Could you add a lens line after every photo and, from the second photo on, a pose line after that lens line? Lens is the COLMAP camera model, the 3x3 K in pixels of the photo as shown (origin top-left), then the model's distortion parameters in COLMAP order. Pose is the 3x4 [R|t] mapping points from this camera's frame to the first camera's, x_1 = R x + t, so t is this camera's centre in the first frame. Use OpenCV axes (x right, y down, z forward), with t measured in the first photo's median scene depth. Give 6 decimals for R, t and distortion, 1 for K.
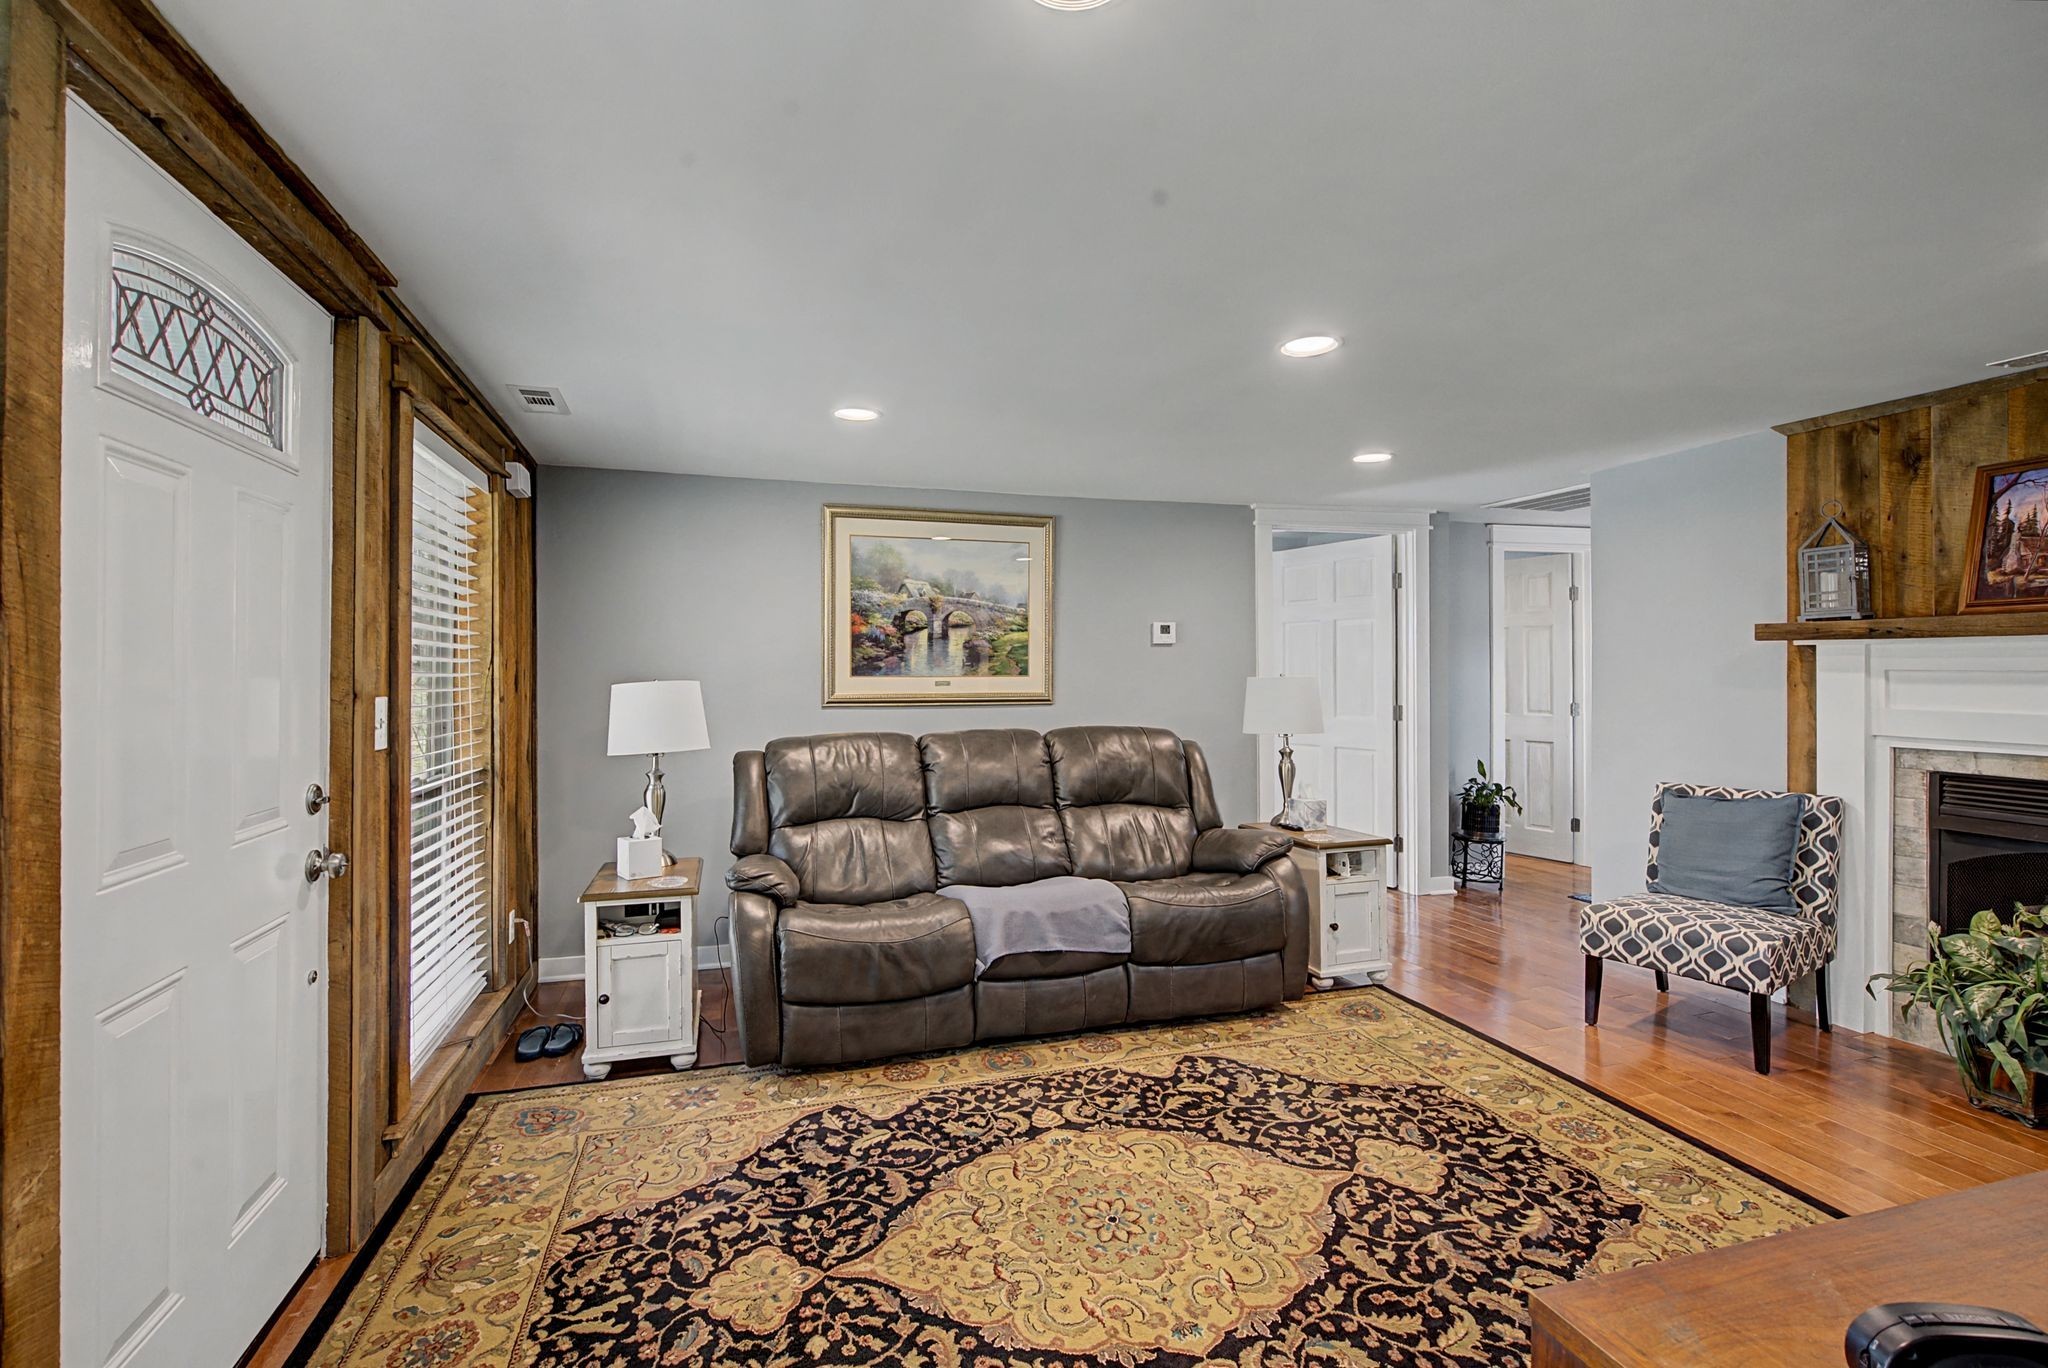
lens RADIAL K [[940.6, 0, 1024.1], [0, 940.6, 672.4], [0, 0, 1]] dist [0.000662, 0.001111]
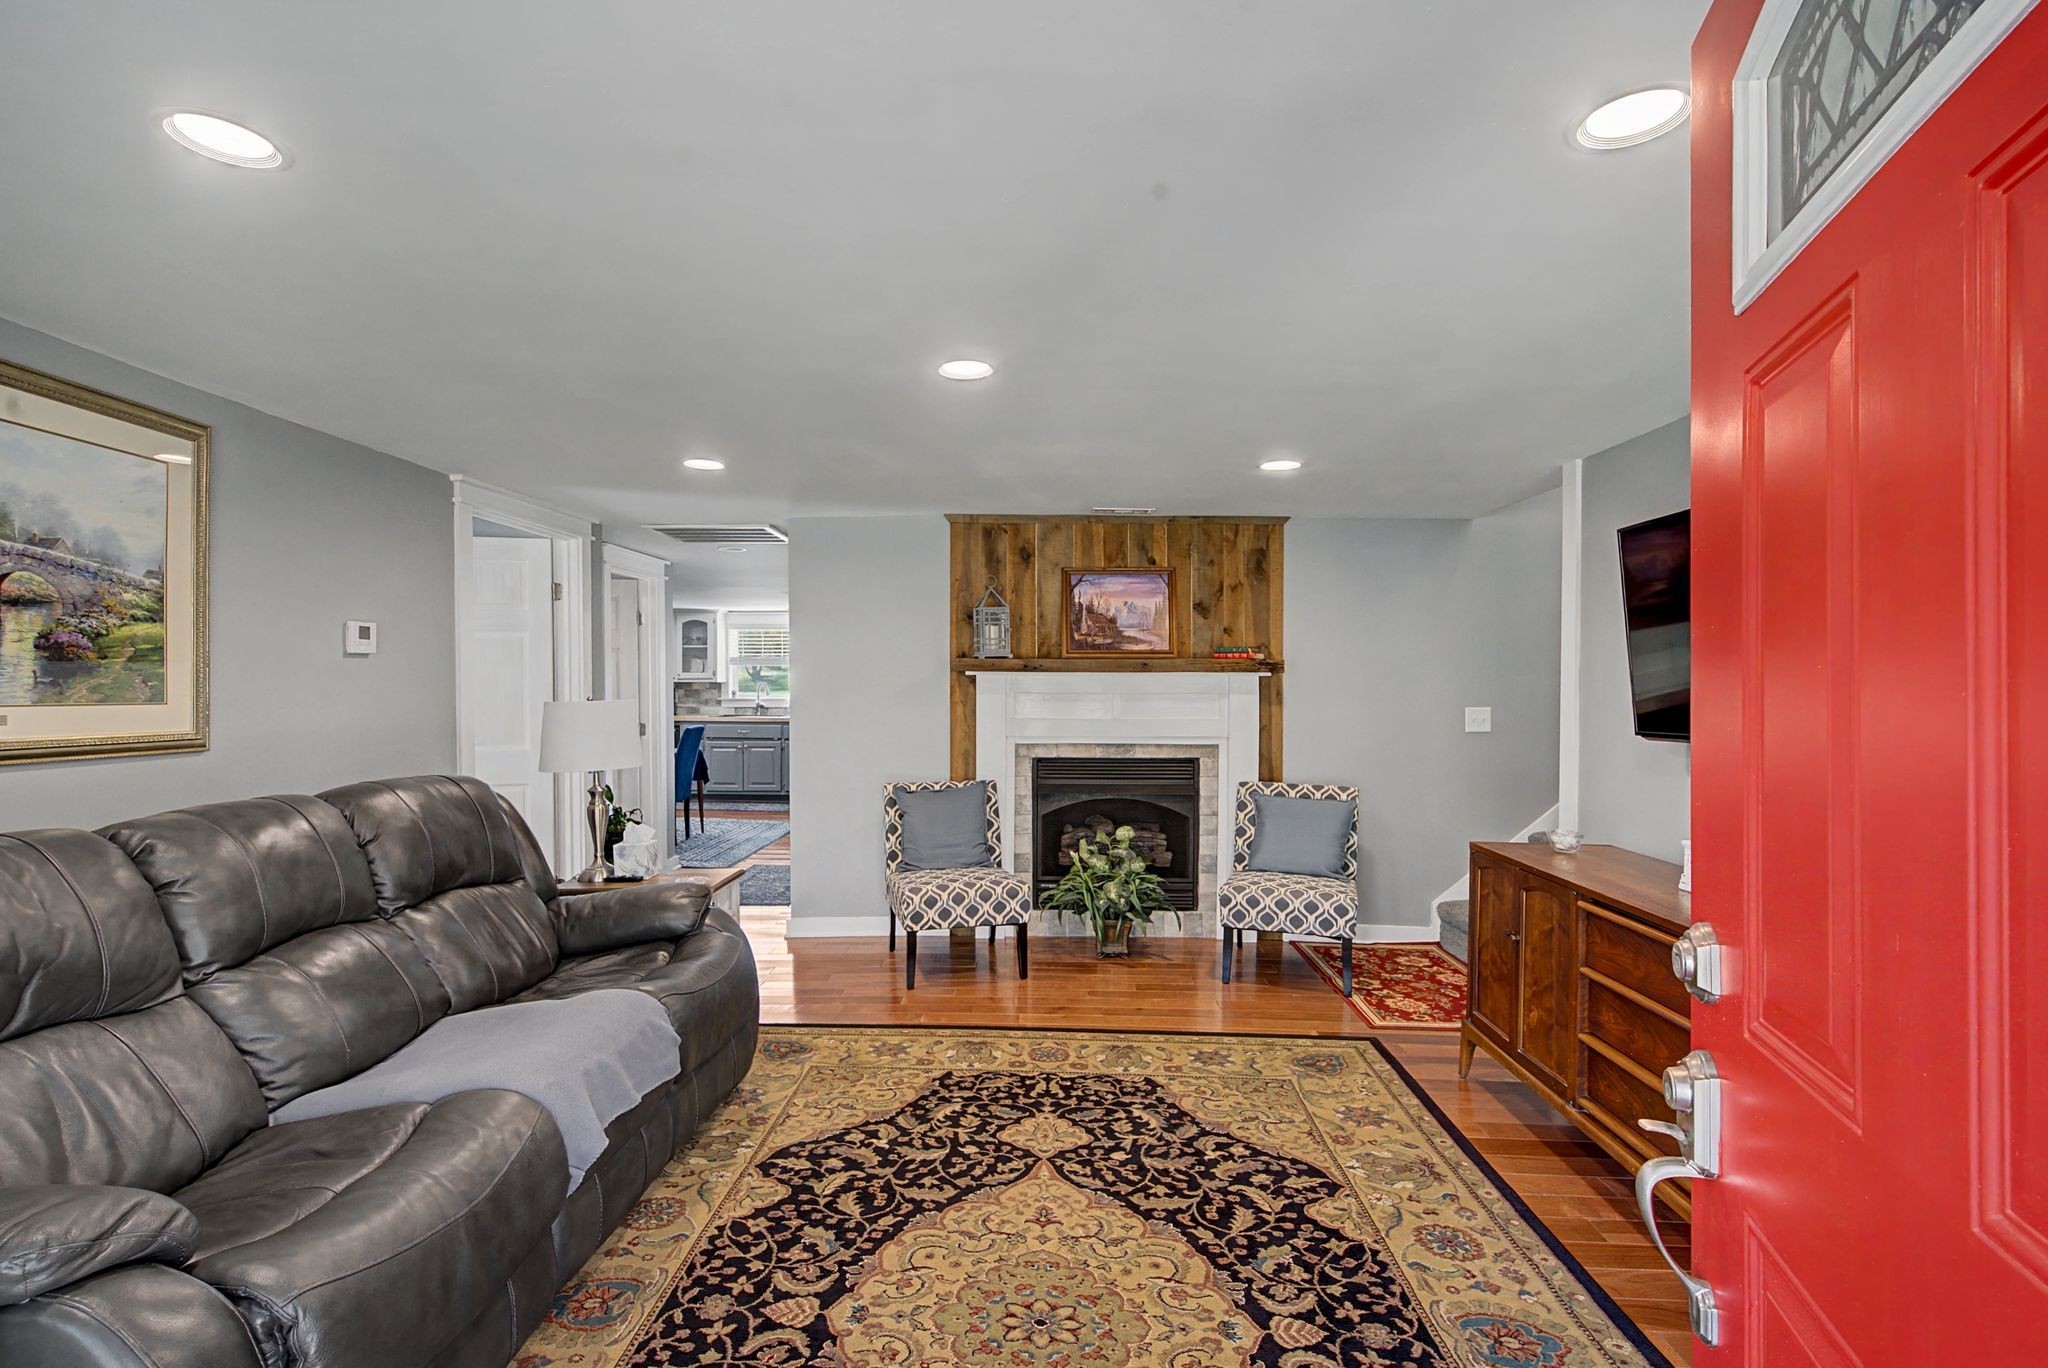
lens RADIAL K [[940.6, 0, 1016.6], [0, 940.6, 692.2], [0, 0, 1]] dist [0.000662, 0.001111]
pose [[0.336452, -0.000311, 0.941700, -0.554476], [0.000882, 1.000000, 0.000016, -0.003623], [-0.941700, 0.000825, 0.336452, 0.545304]]
